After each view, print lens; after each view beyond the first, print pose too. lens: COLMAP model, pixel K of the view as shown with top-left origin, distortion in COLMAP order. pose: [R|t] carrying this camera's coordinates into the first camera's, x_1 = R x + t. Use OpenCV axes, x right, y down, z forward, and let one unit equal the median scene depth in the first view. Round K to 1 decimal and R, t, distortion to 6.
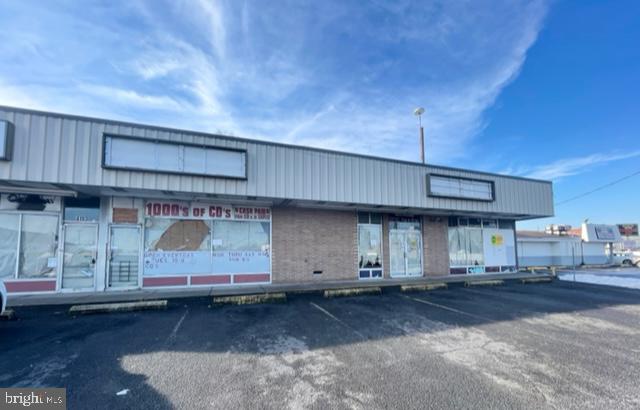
lens RADIAL K [[261.4, 0, 320.6], [0, 261.4, 240.0], [0, 0, 1]] dist [-0.001877, -0.000009]
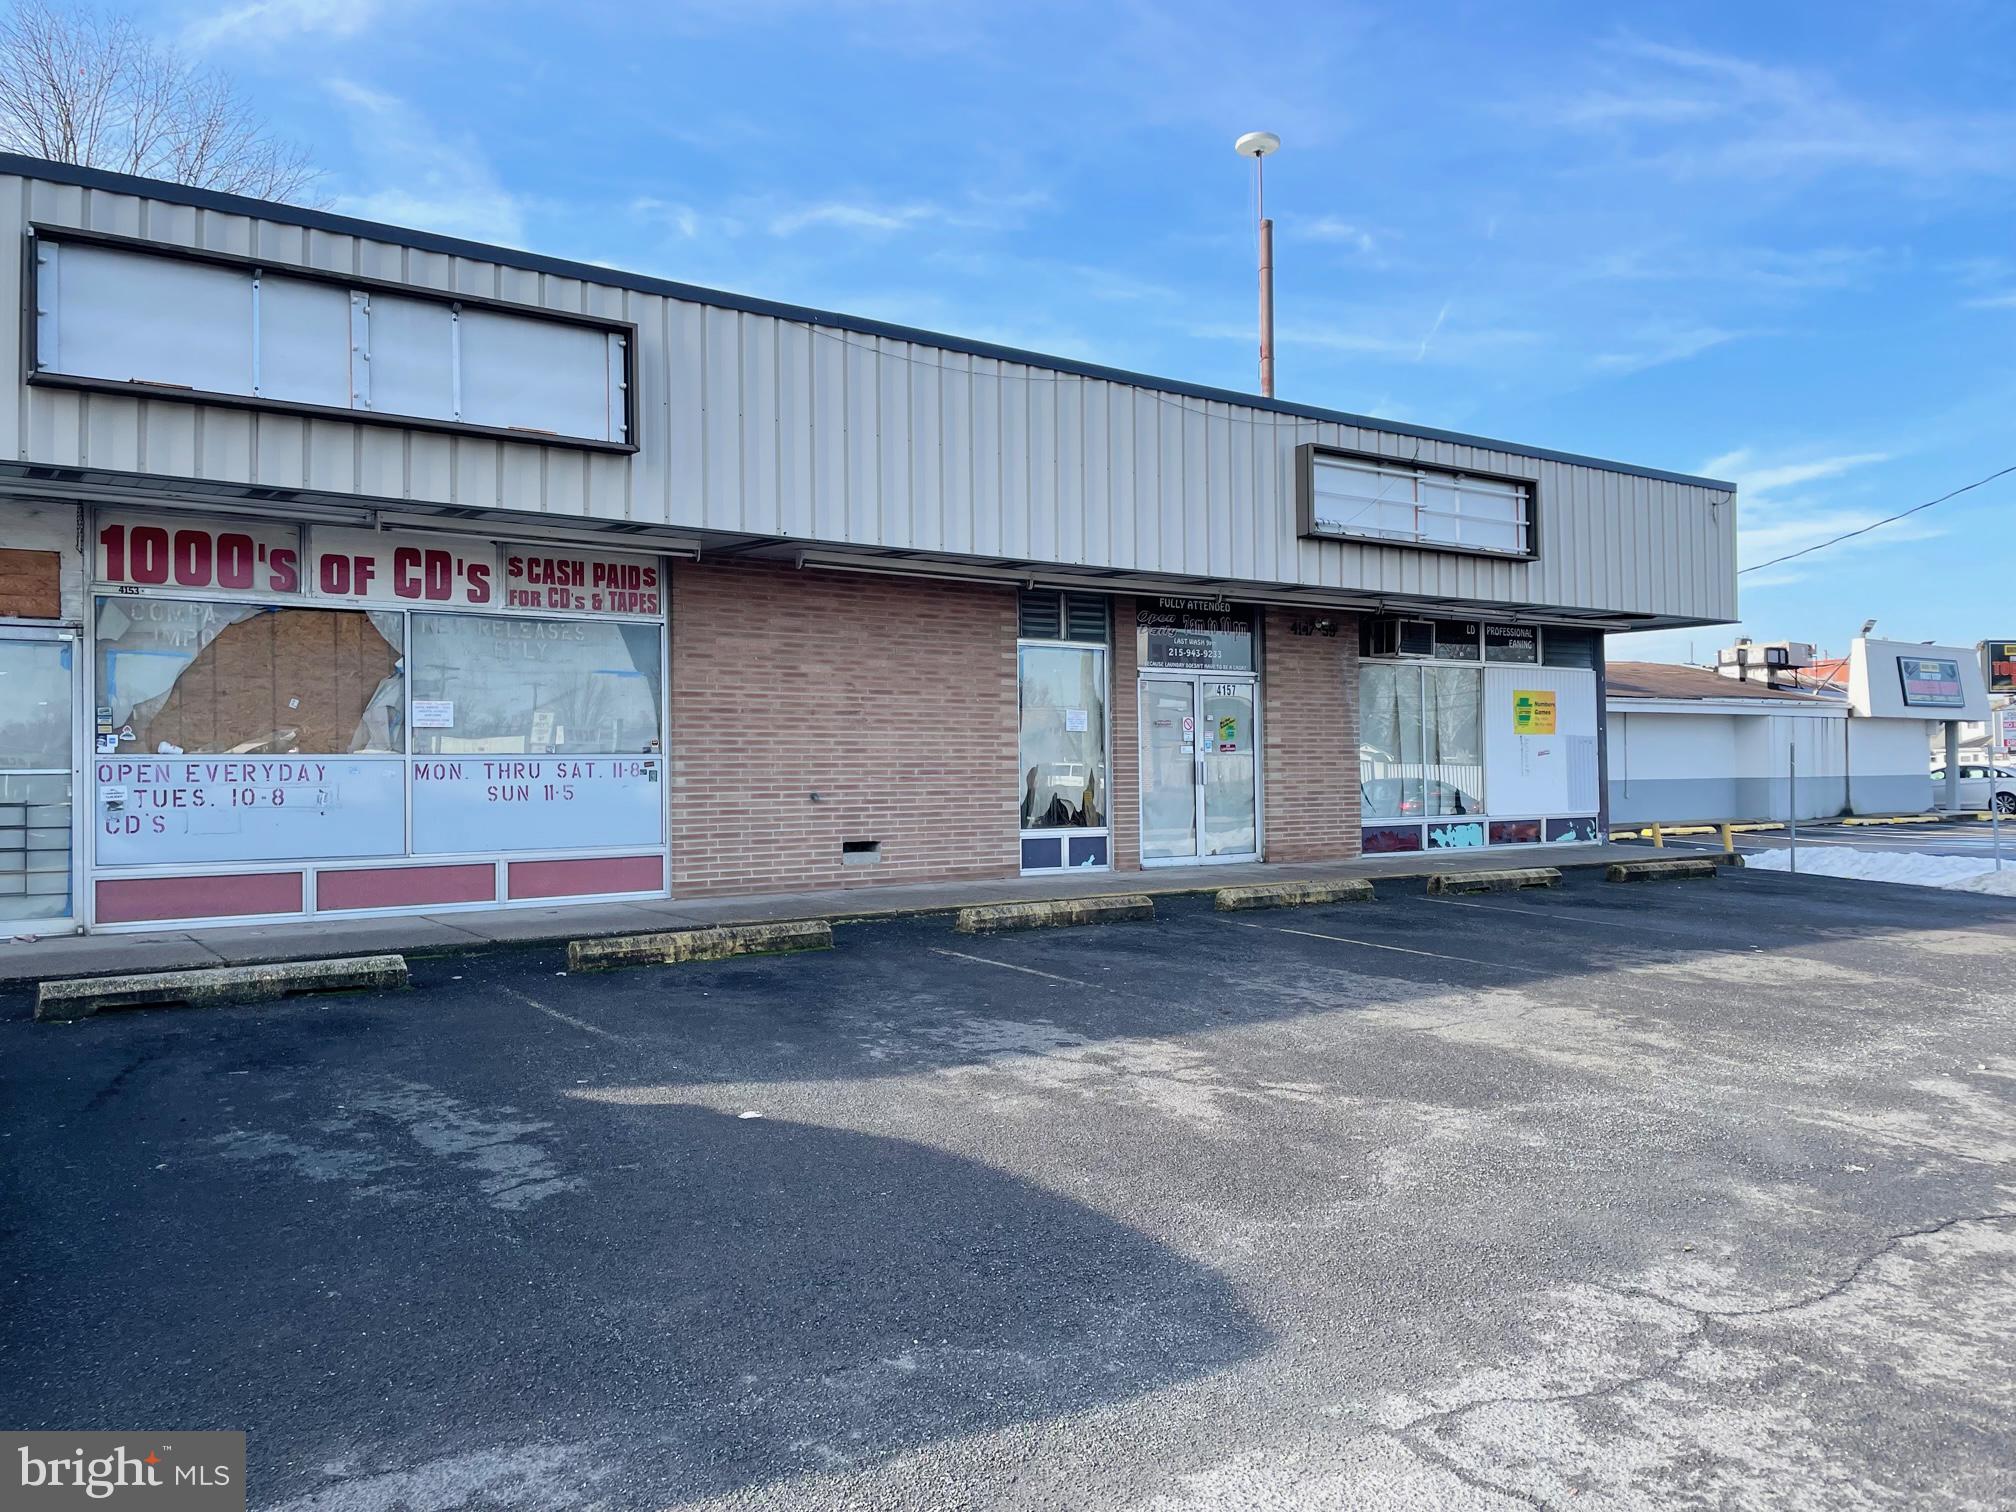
lens RADIAL K [[1493.7, 0, 1008.0], [0, 1493.7, 756.0], [0, 0, 1]] dist [0.102732, -0.134767]
pose [[0.964010, 0.004043, 0.265836, -0.241633], [-0.016603, 0.998848, 0.045017, -0.019534], [-0.265347, -0.047811, 0.962967, -0.318150]]
